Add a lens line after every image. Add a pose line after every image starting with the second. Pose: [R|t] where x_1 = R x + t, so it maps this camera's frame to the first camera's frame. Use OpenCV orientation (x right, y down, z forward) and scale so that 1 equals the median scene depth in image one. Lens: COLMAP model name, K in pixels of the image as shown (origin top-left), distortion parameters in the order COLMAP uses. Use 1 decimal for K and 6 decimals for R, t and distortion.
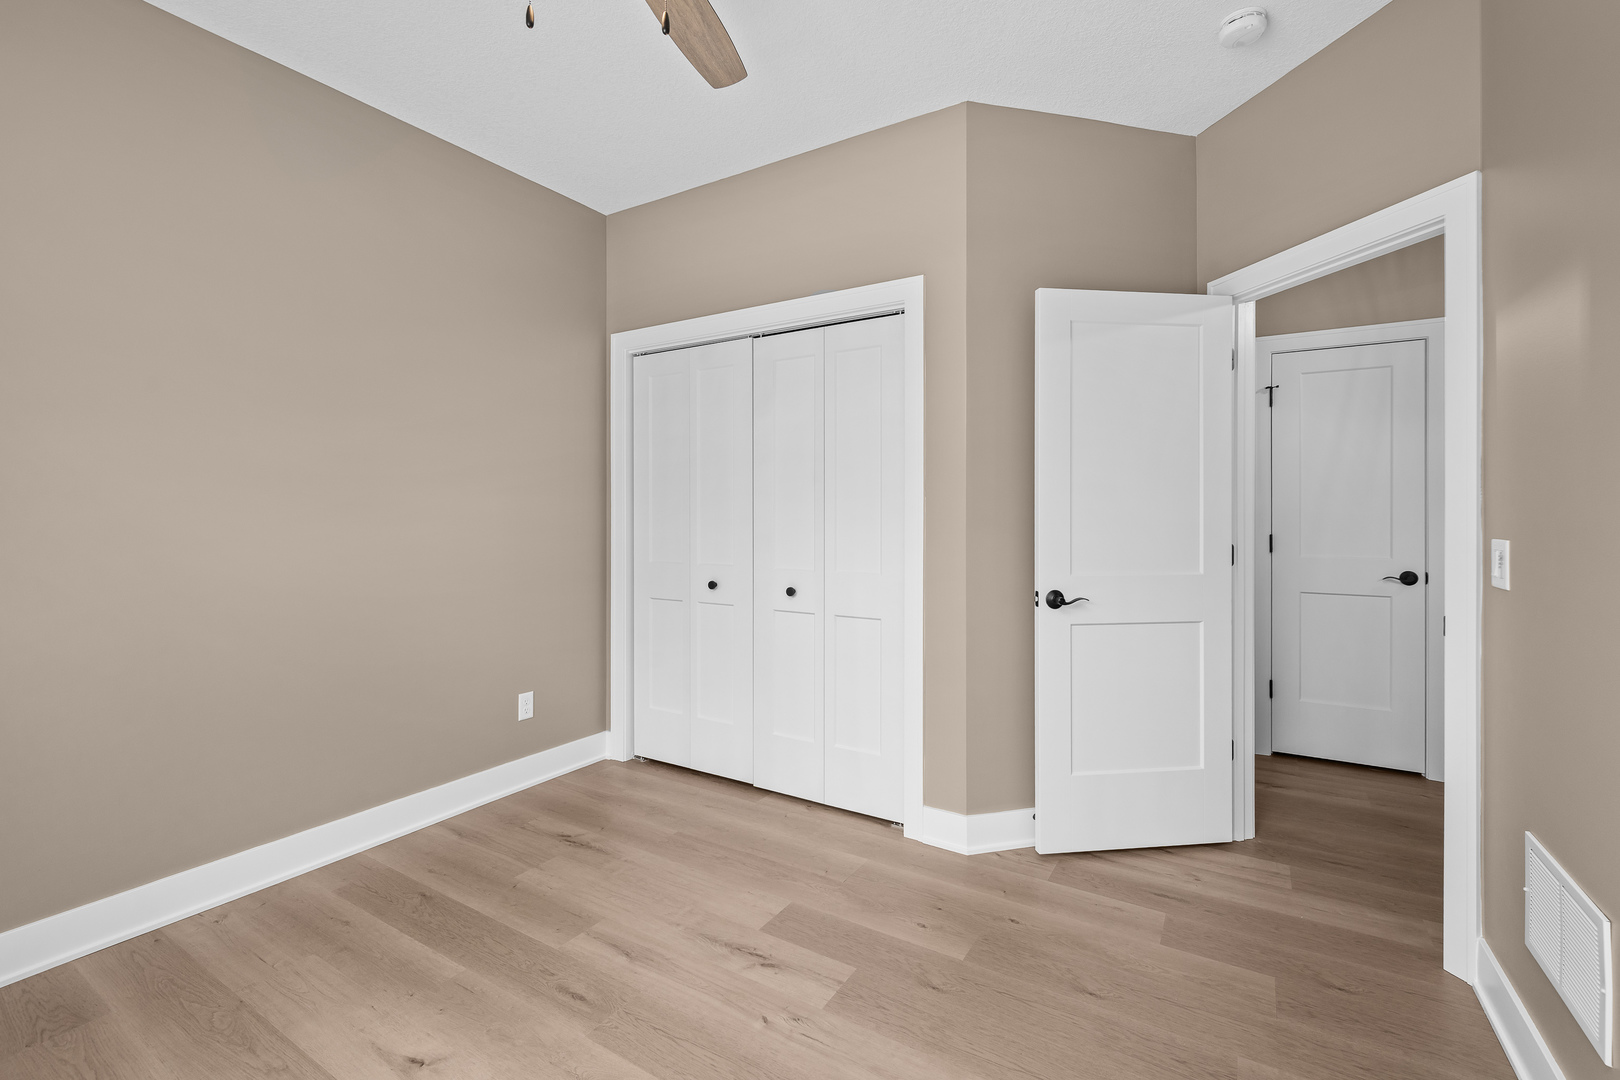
lens RADIAL K [[711.8, 0, 810.7], [0, 711.8, 515.2], [0, 0, 1]] dist [-0.000077, 0.000064]
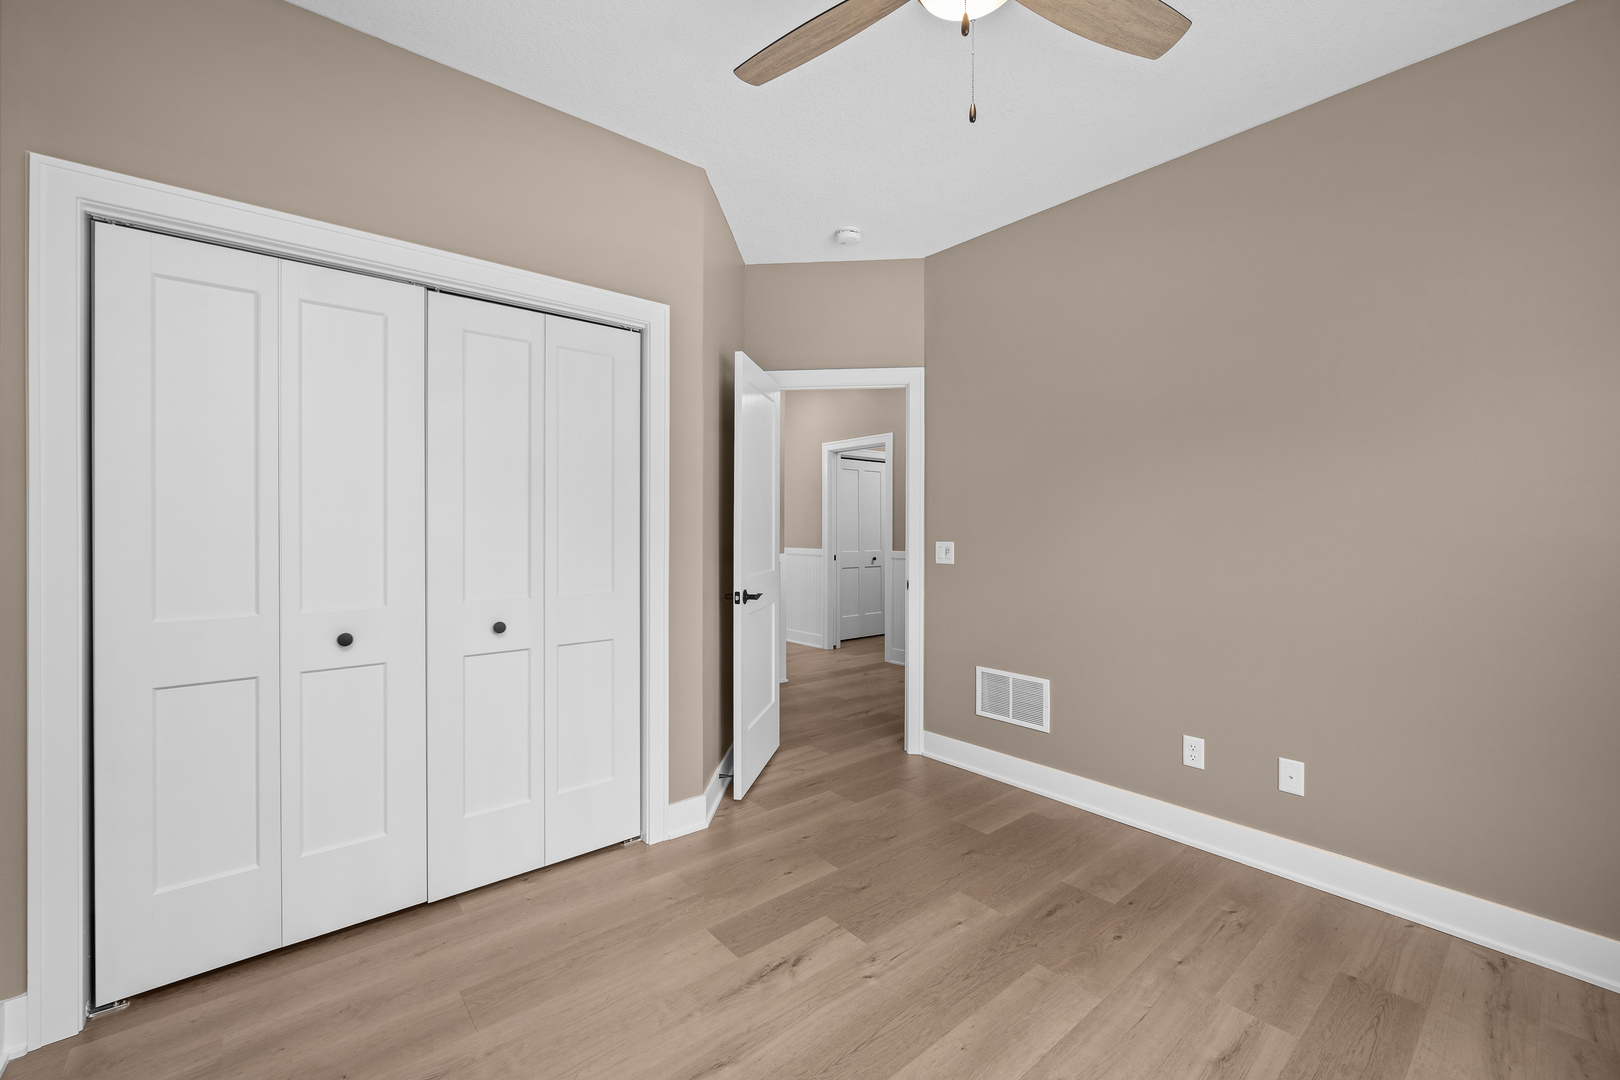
lens RADIAL K [[660.5, 0, 805.4], [0, 660.5, 529.5], [0, 0, 1]] dist [-0.000896, -0.000178]
pose [[0.312875, -0.003284, 0.949789, -0.867998], [0.001592, 0.999994, 0.002933, -0.006697], [-0.949793, 0.000594, 0.312879, 0.606709]]
